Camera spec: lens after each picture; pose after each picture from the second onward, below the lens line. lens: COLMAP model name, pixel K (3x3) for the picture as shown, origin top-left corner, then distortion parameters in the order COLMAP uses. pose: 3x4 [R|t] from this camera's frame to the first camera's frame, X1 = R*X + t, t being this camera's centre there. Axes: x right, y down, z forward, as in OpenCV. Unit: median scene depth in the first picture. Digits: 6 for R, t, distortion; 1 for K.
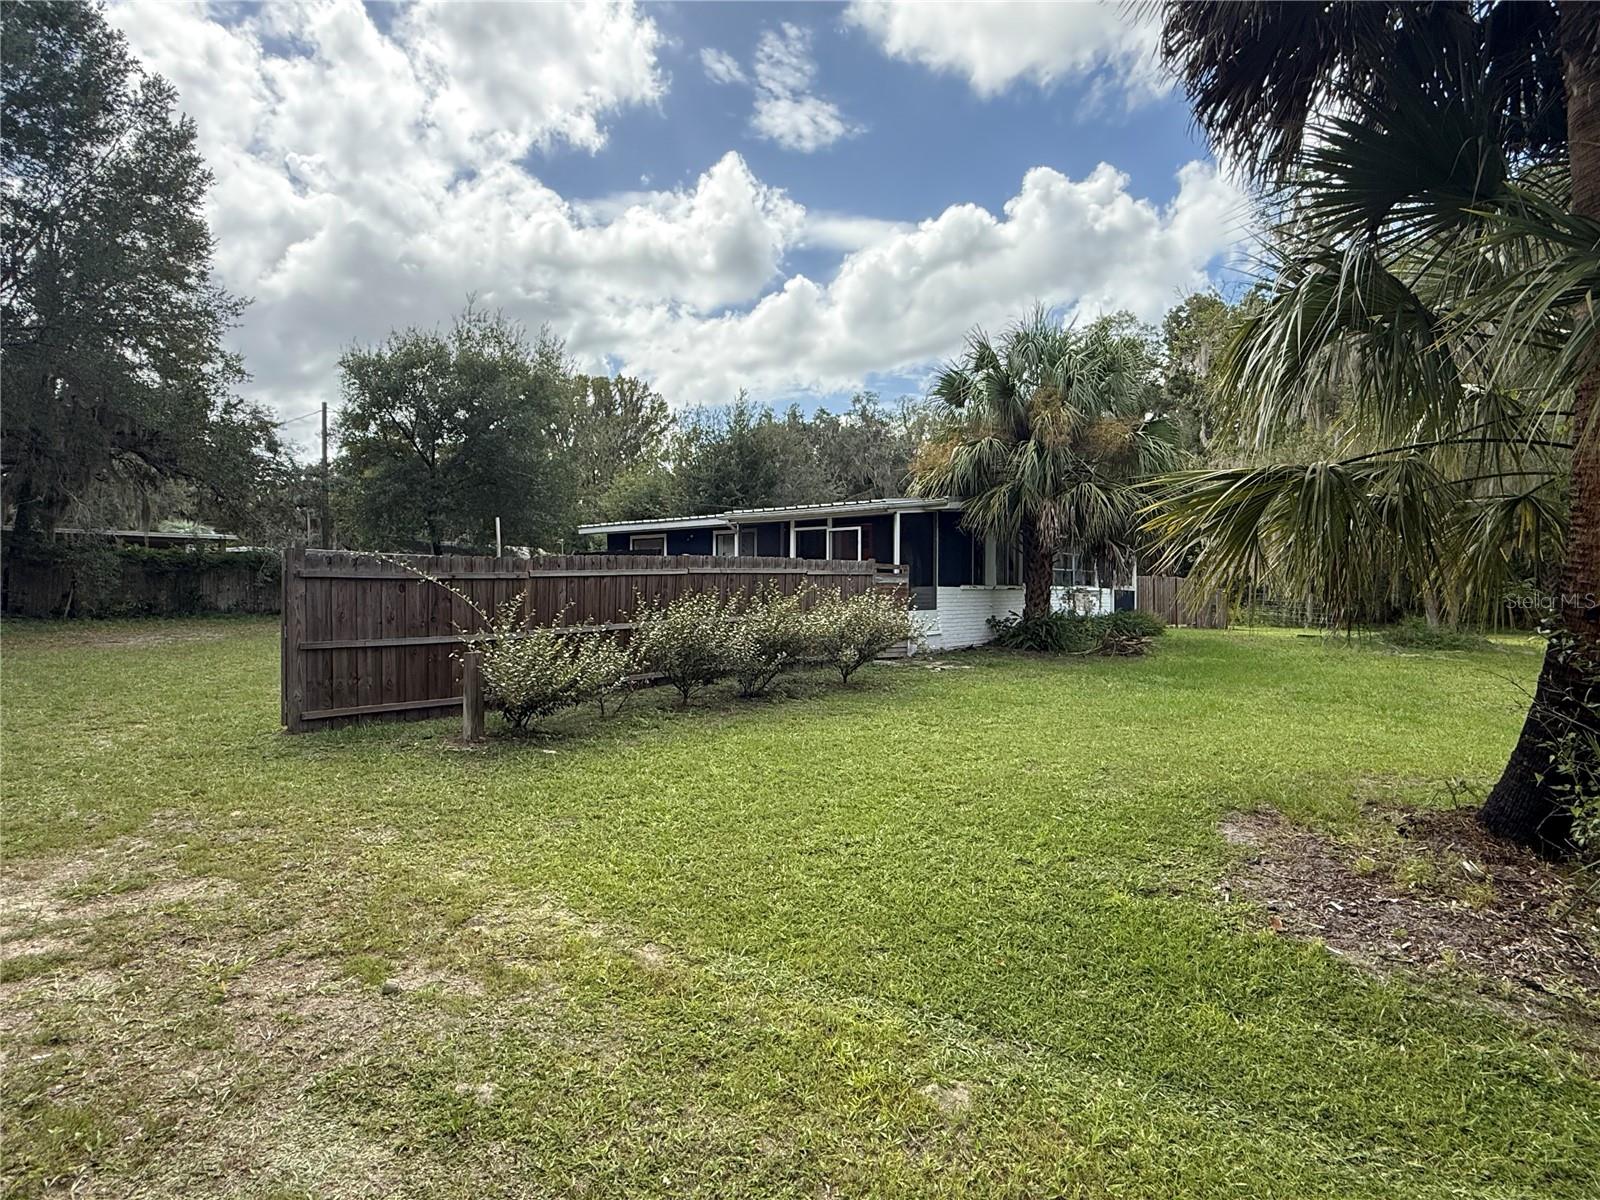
lens RADIAL K [[905.7, 0, 797.3], [0, 905.7, 585.8], [0, 0, 1]] dist [0.001749, -0.001516]
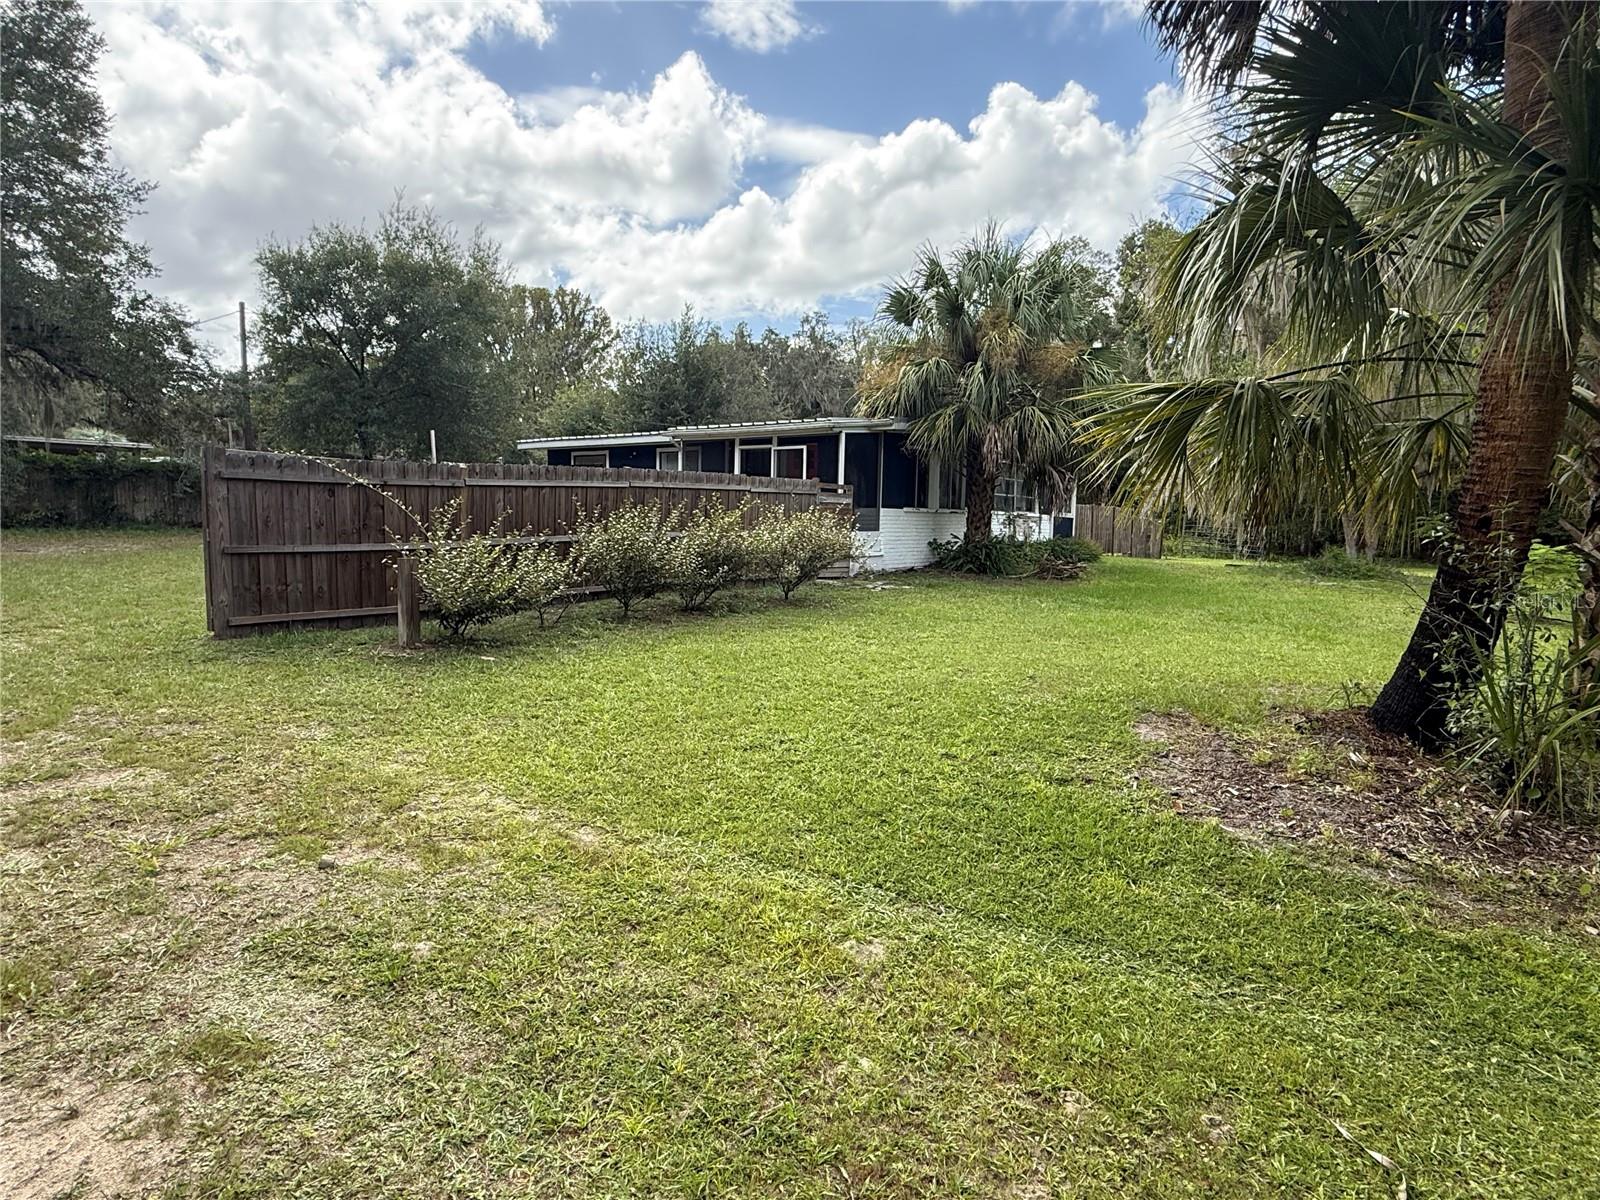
lens RADIAL K [[906.1, 0, 800.0], [0, 906.1, 600.0], [0, 0, 1]] dist [0.001651, -0.001172]
pose [[0.997917, 0.012952, 0.063205, 0.007503], [-0.018925, 0.995312, 0.094851, 0.022467], [-0.061680, -0.095849, 0.993483, -0.009178]]
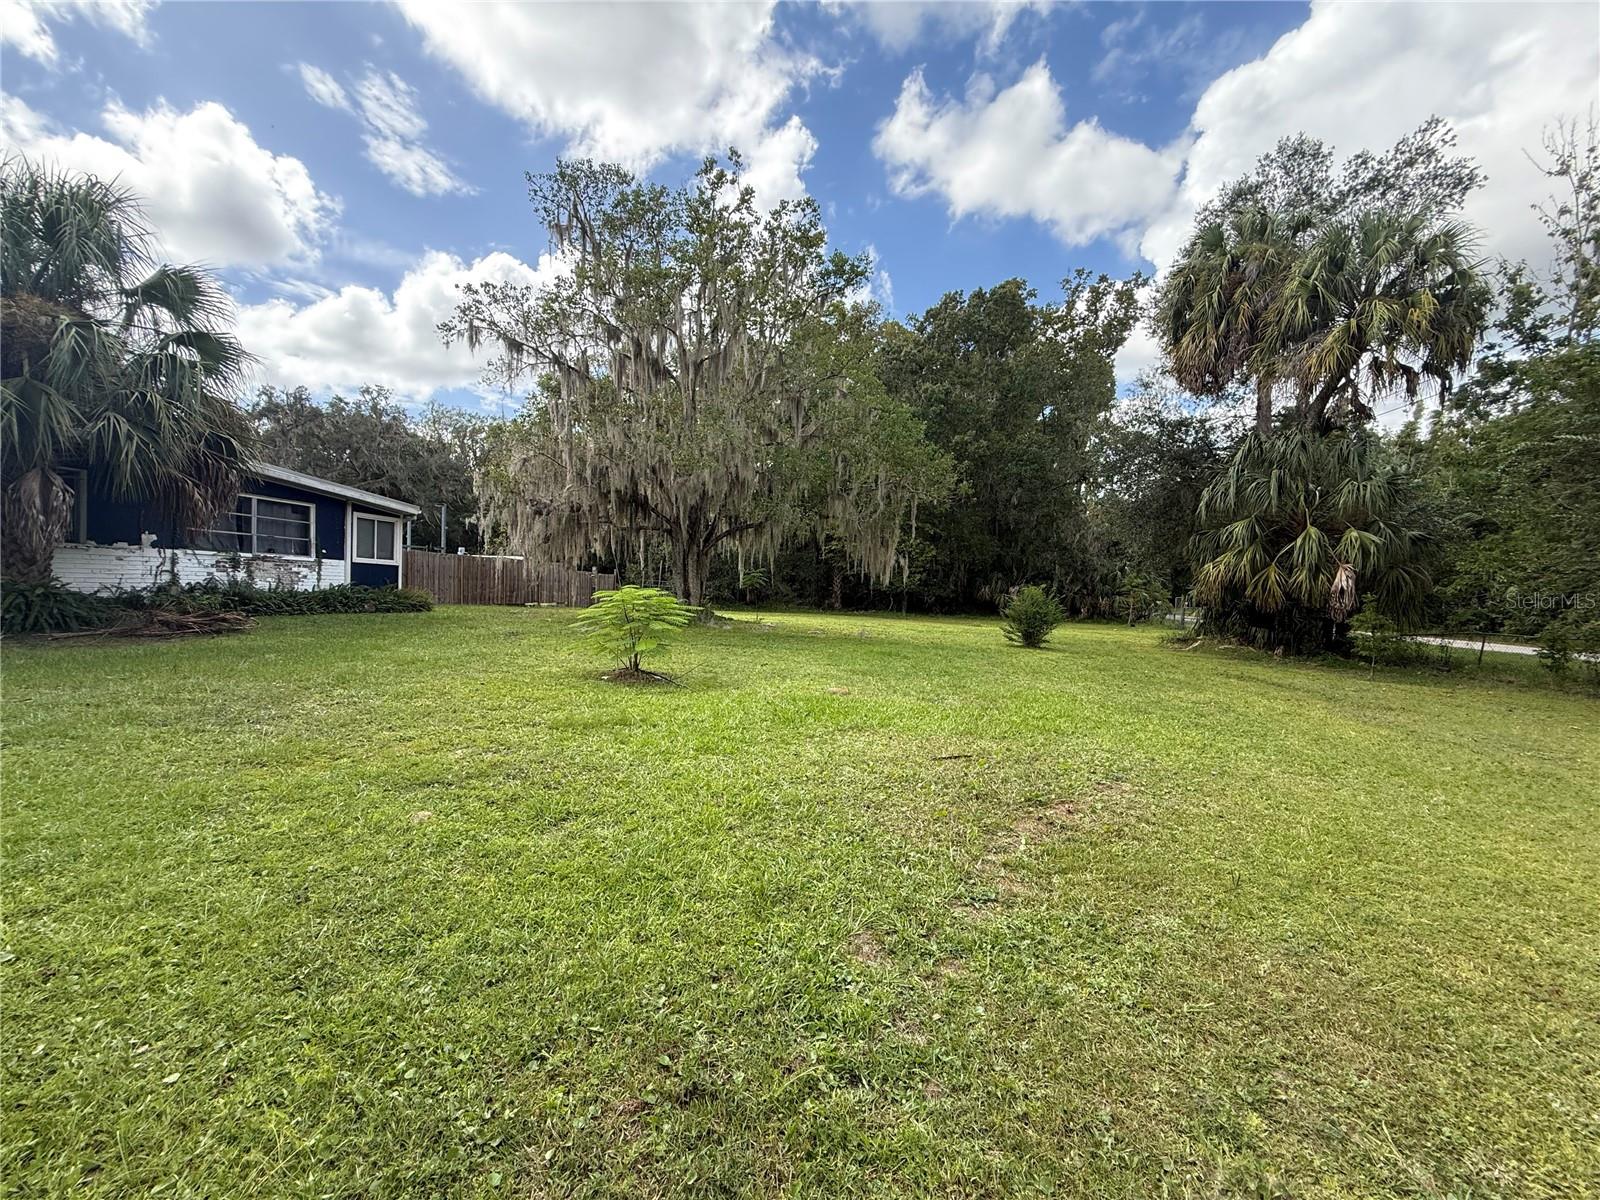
lens RADIAL K [[640.6, 0, 800.0], [0, 640.6, 600.0], [0, 0, 1]] dist [-0.000099, -0.000004]
pose [[0.864747, 0.019799, 0.501818, 1.416614], [-0.038587, 0.998888, 0.027082, 0.026321], [-0.500724, -0.042783, 0.864549, 0.708459]]
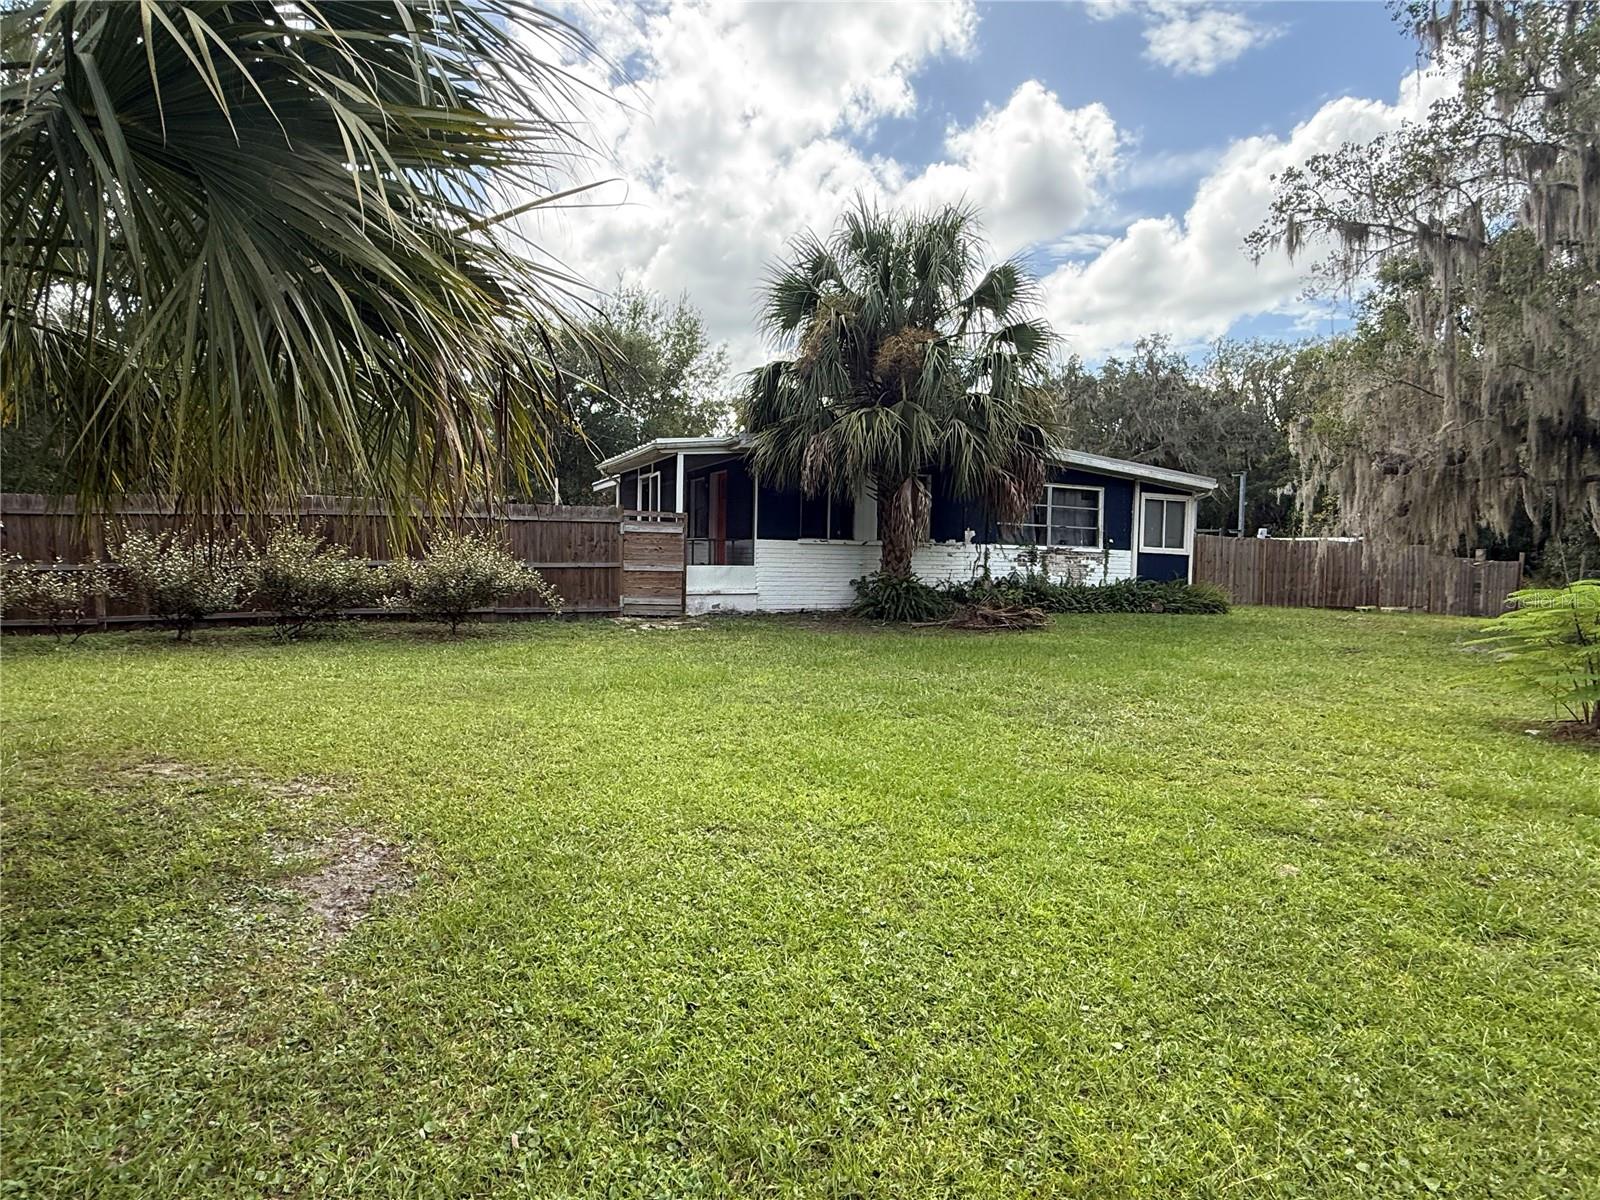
lens RADIAL K [[875.9, 0, 801.5], [0, 875.9, 588.8], [0, 0, 1]] dist [0.022572, -0.006999]
pose [[0.908295, 0.035897, -0.416787, 1.364329], [-0.019059, 0.998828, 0.044491, 0.026040], [0.417896, -0.032467, 0.907915, 0.662156]]
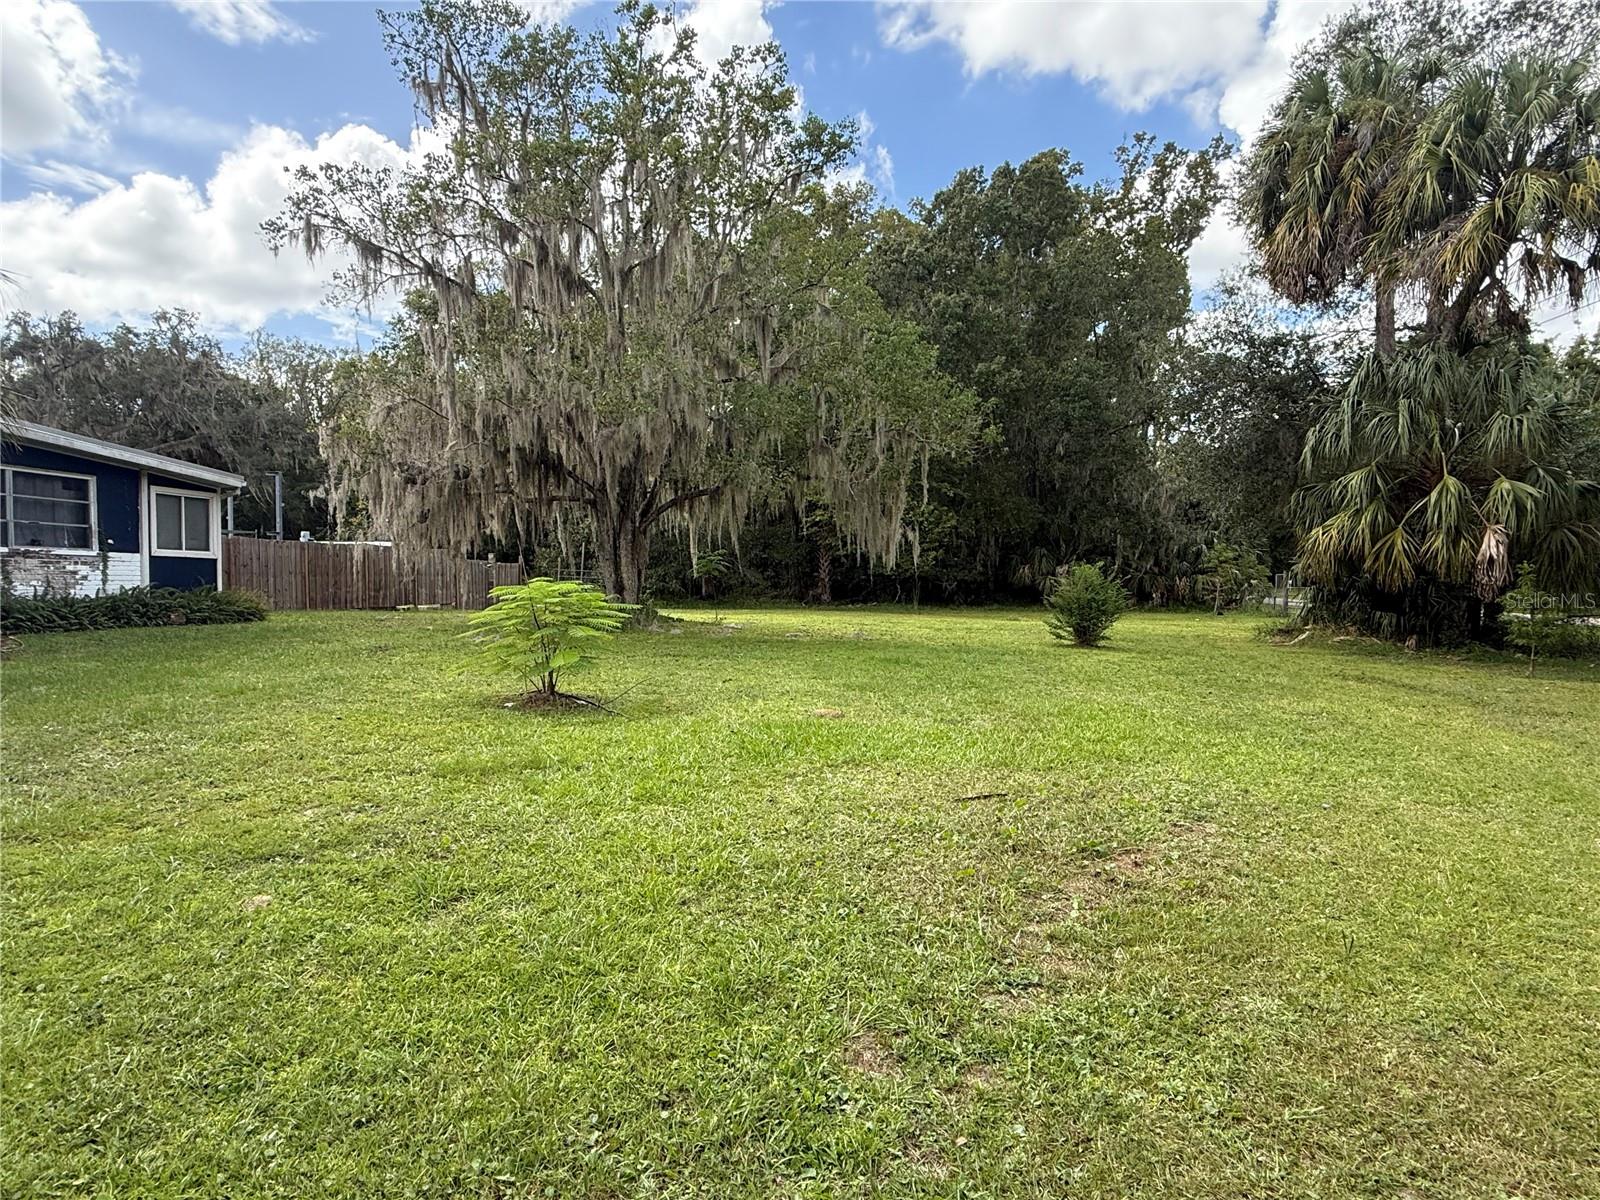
lens RADIAL K [[870.5, 0, 801.1], [0, 870.5, 598.3], [0, 0, 1]] dist [0.001315, -0.000761]
pose [[0.849746, -0.007682, 0.527136, 1.417855], [-0.012528, 0.999317, 0.034757, 0.025912], [-0.527043, -0.036138, 0.849070, 0.703852]]
